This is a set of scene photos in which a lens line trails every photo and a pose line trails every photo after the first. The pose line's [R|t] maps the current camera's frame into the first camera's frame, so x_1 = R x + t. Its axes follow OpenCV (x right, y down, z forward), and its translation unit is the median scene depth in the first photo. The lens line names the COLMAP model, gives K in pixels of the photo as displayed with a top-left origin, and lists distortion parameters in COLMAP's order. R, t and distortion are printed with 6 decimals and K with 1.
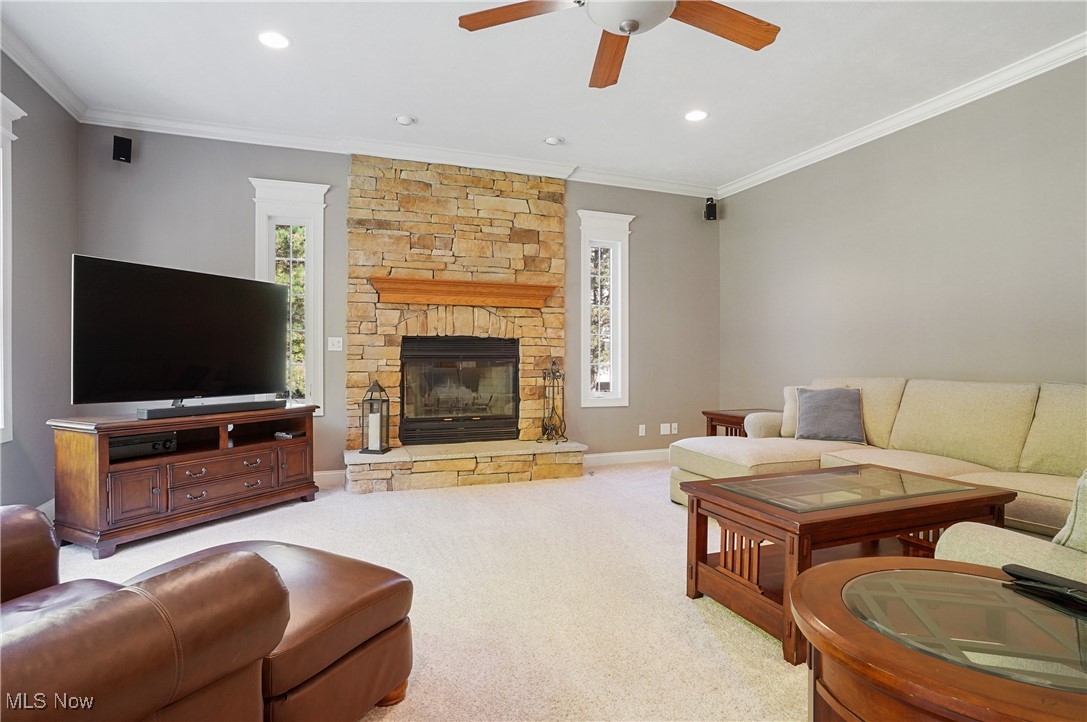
lens RADIAL K [[559.0, 0, 543.7], [0, 559.0, 358.2], [0, 0, 1]] dist [-0.028356, 0.000991]
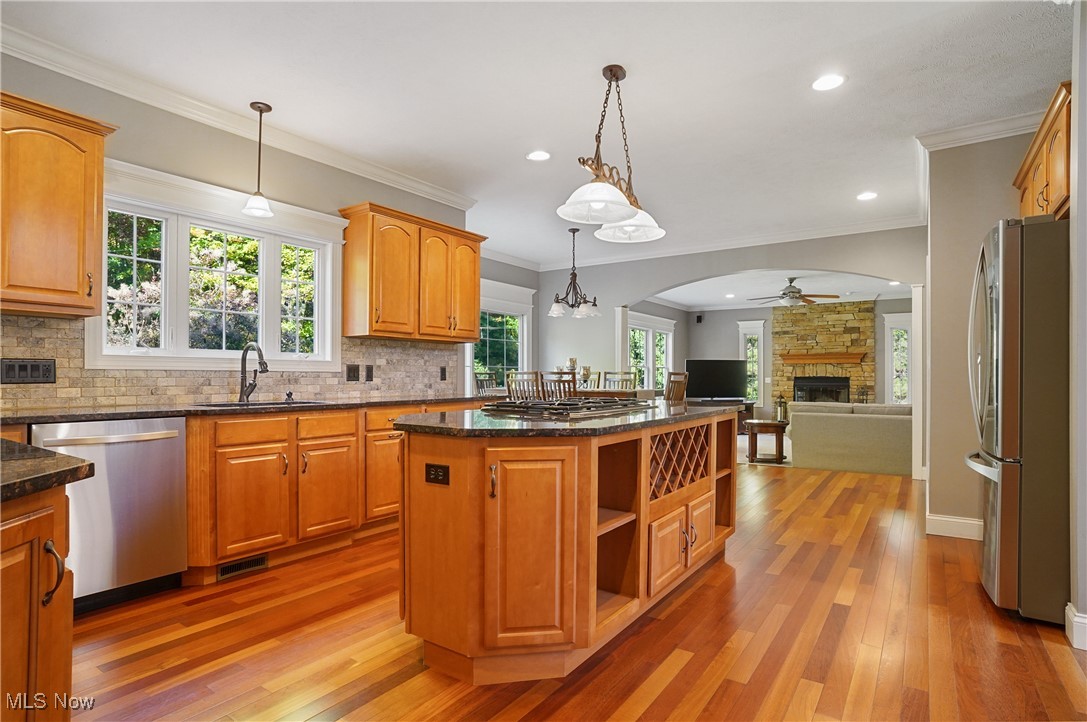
lens RADIAL K [[559.0, 0, 539.4], [0, 559.0, 372.9], [0, 0, 1]] dist [-0.028356, 0.000991]
pose [[0.568307, -0.007869, -0.822779, 1.087546], [0.002432, 0.999966, -0.007884, -0.038810], [0.822813, 0.002479, 0.568307, -1.277493]]
